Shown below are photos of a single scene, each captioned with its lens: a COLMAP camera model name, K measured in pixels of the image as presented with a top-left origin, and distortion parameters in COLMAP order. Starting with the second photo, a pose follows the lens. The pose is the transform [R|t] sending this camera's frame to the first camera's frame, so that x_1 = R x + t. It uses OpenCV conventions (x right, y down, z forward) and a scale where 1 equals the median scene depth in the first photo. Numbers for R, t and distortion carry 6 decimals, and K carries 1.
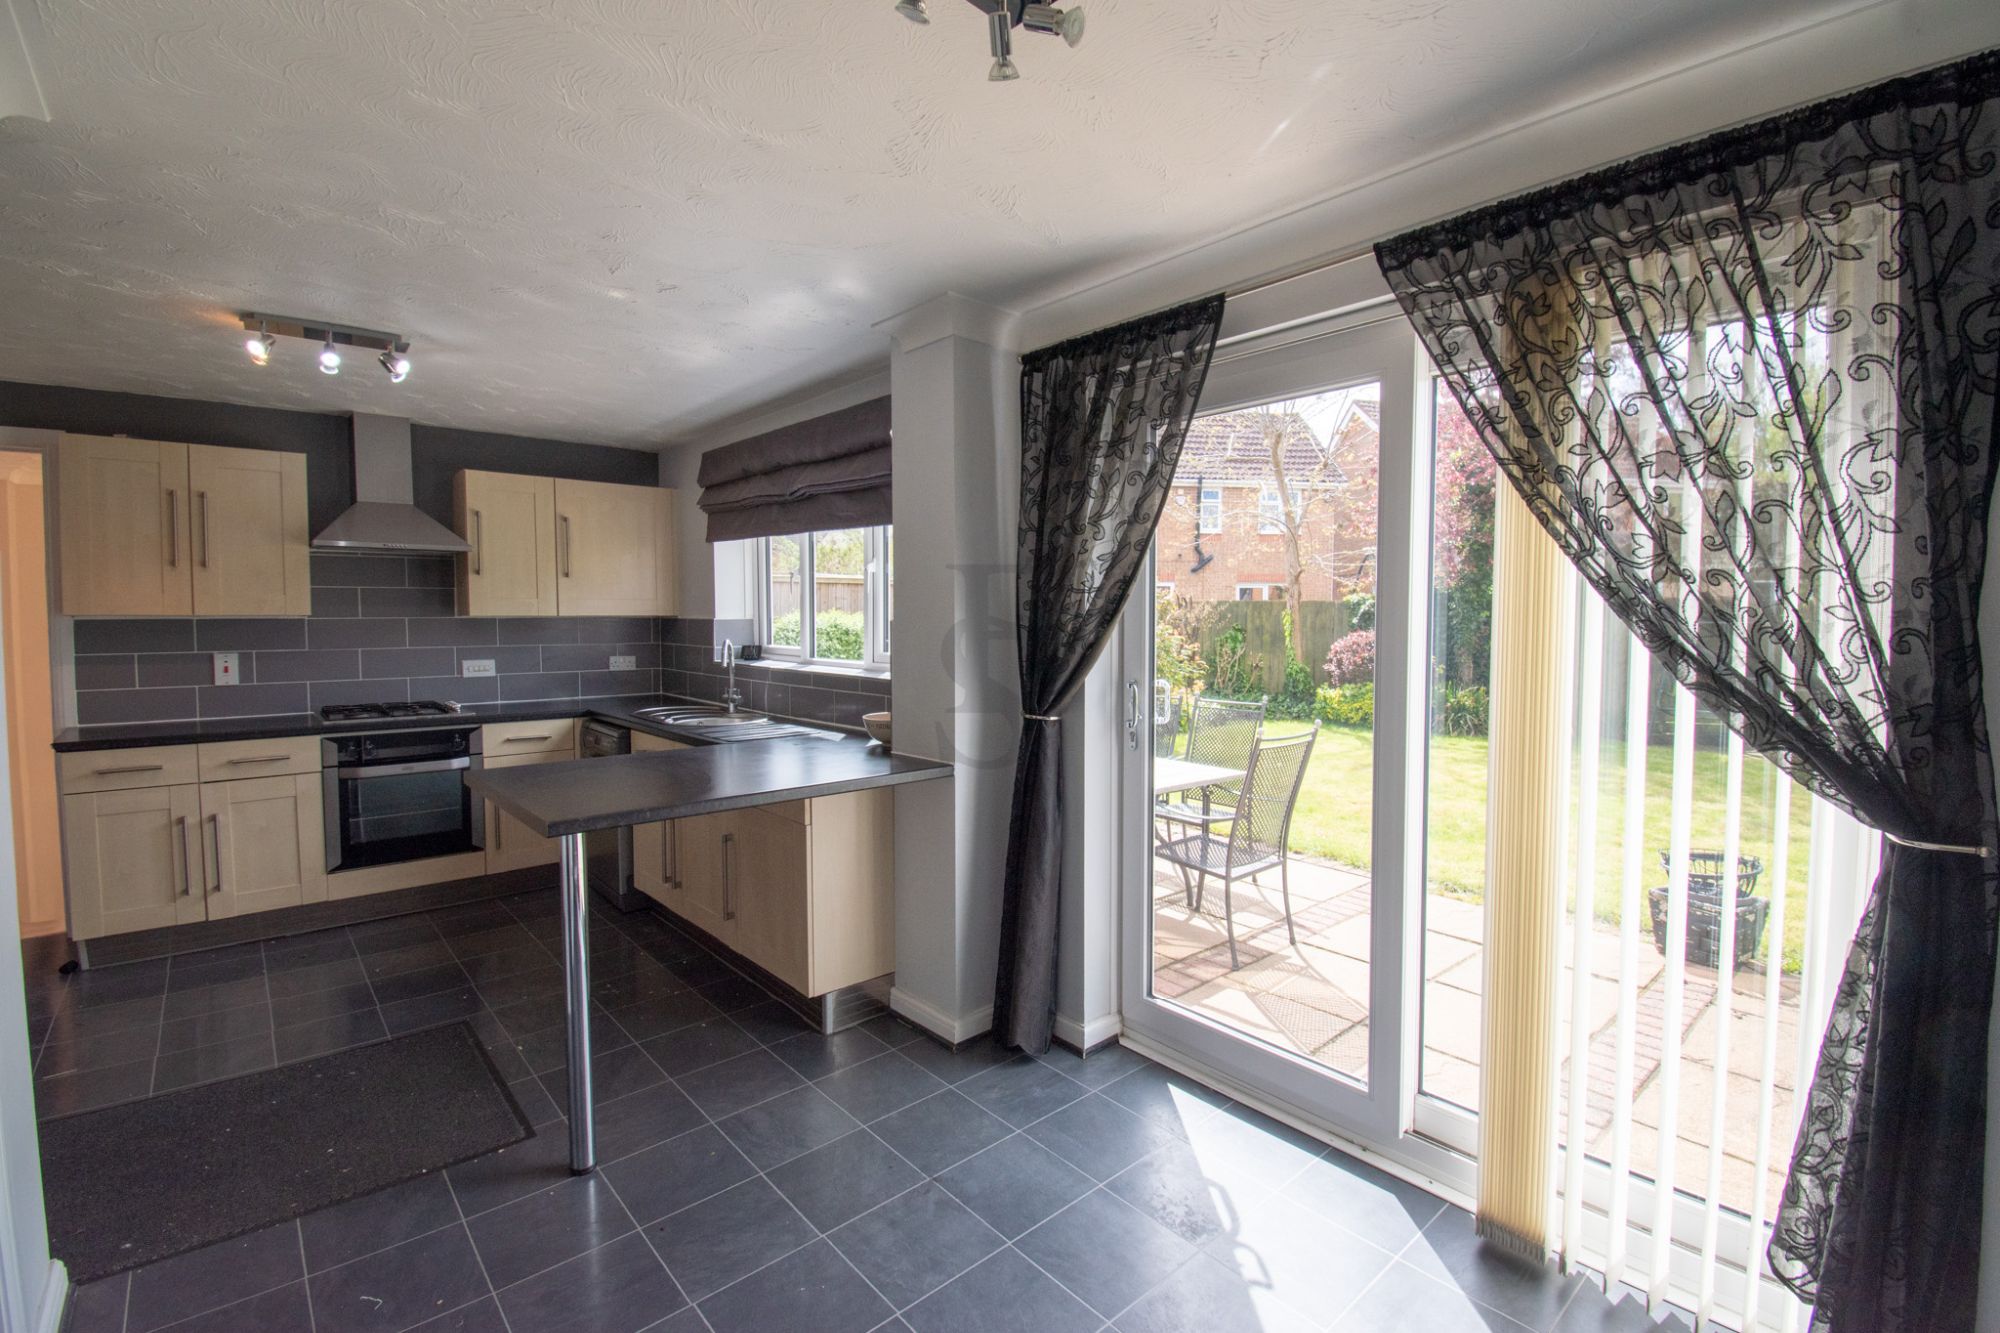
lens RADIAL K [[901.0, 0, 1010.4], [0, 901.0, 659.9], [0, 0, 1]] dist [0.030742, -0.030636]
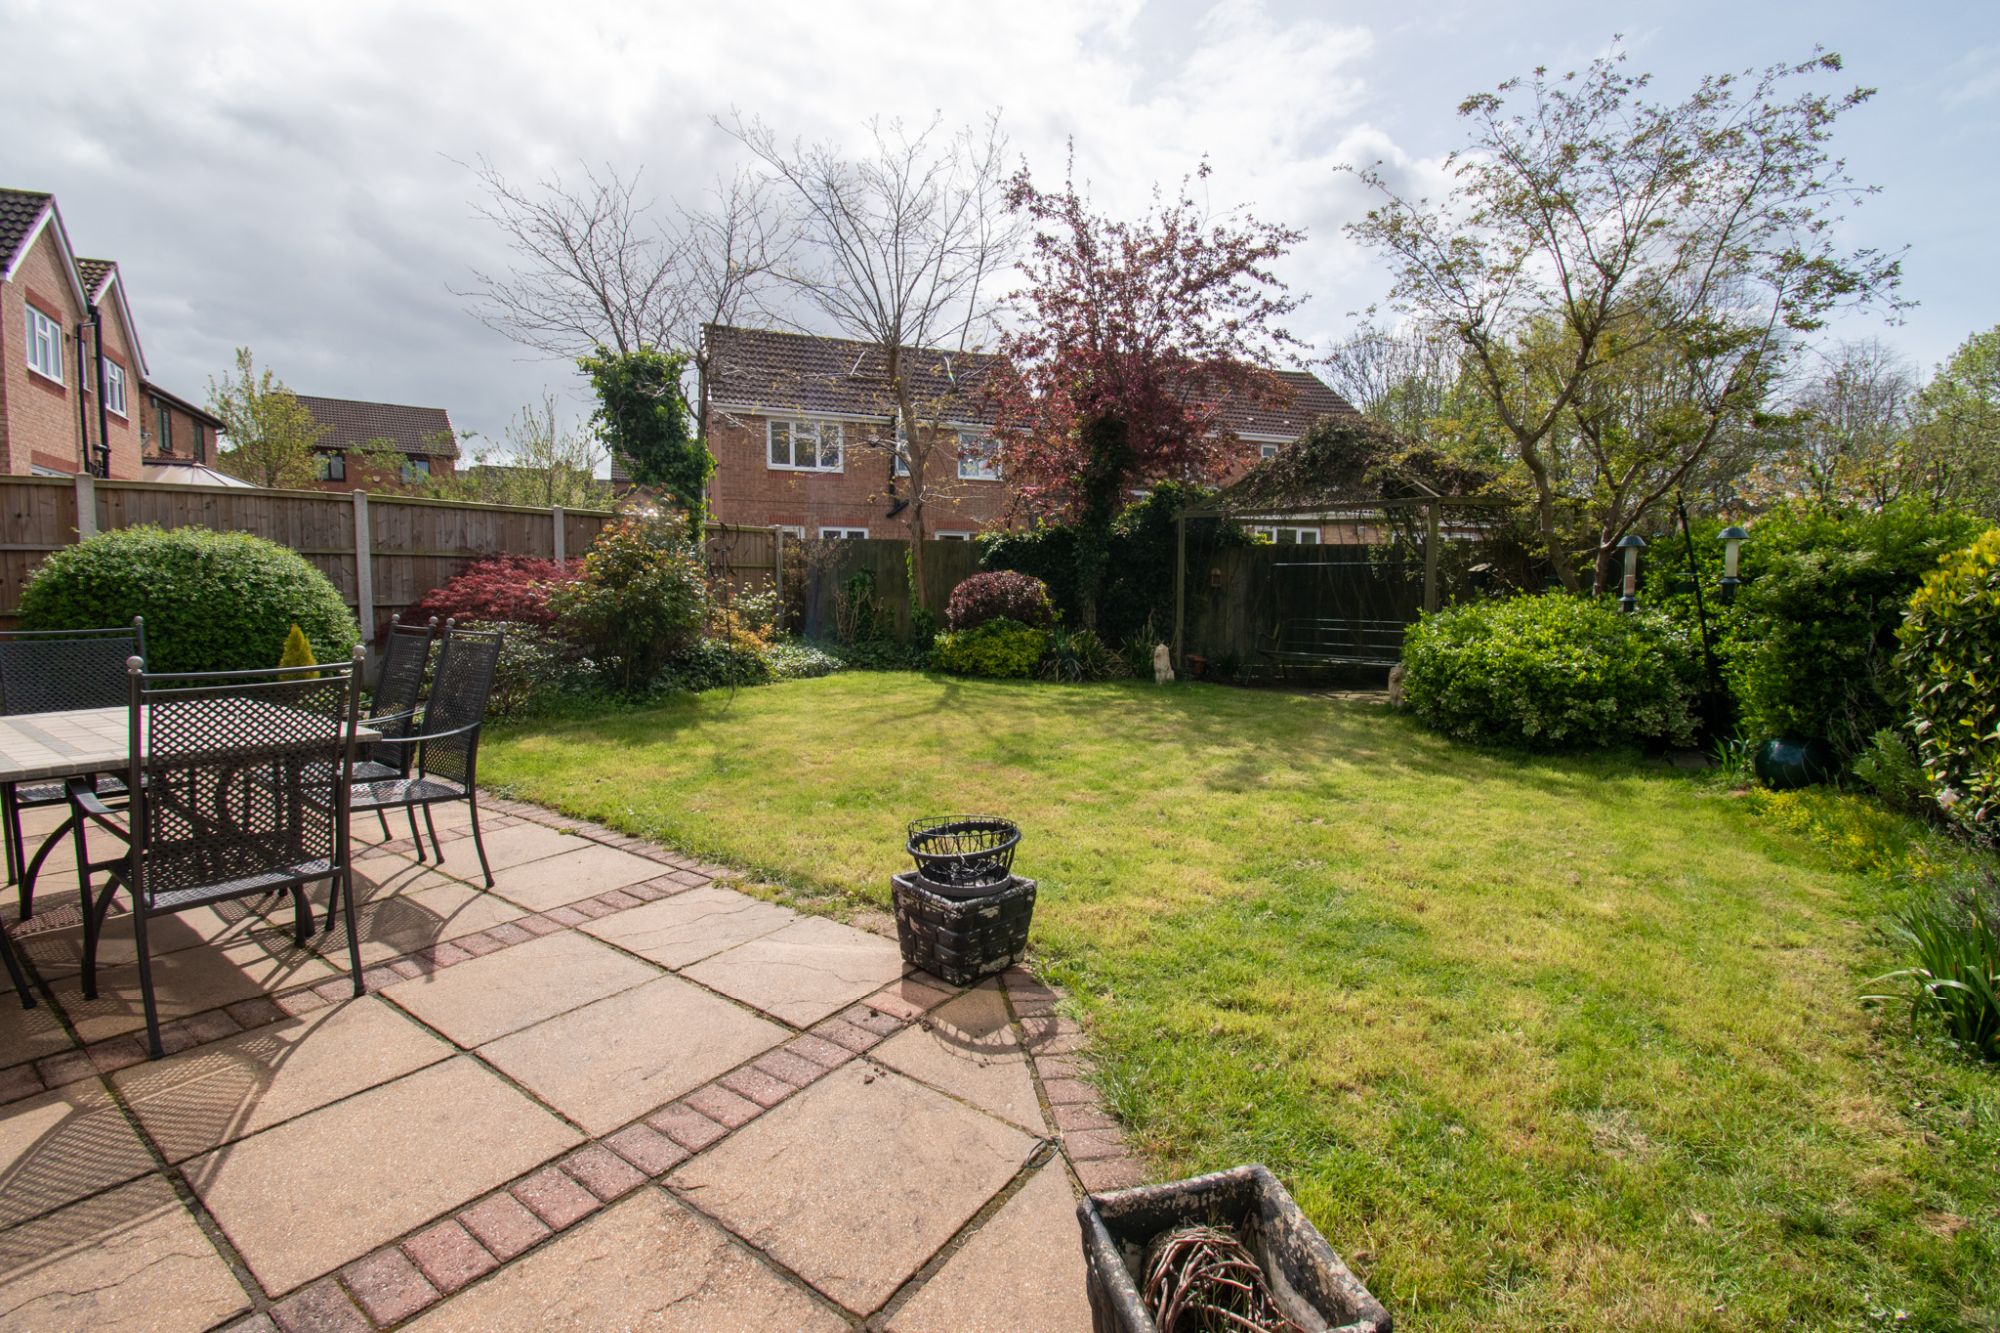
lens RADIAL K [[901.0, 0, 1010.4], [0, 901.0, 659.9], [0, 0, 1]] dist [0.030742, -0.030636]
pose [[0.976557, -0.012920, 0.214871, 0.308995], [0.003402, 0.998999, 0.044607, 0.023443], [-0.215232, -0.042830, 0.975623, 0.137801]]
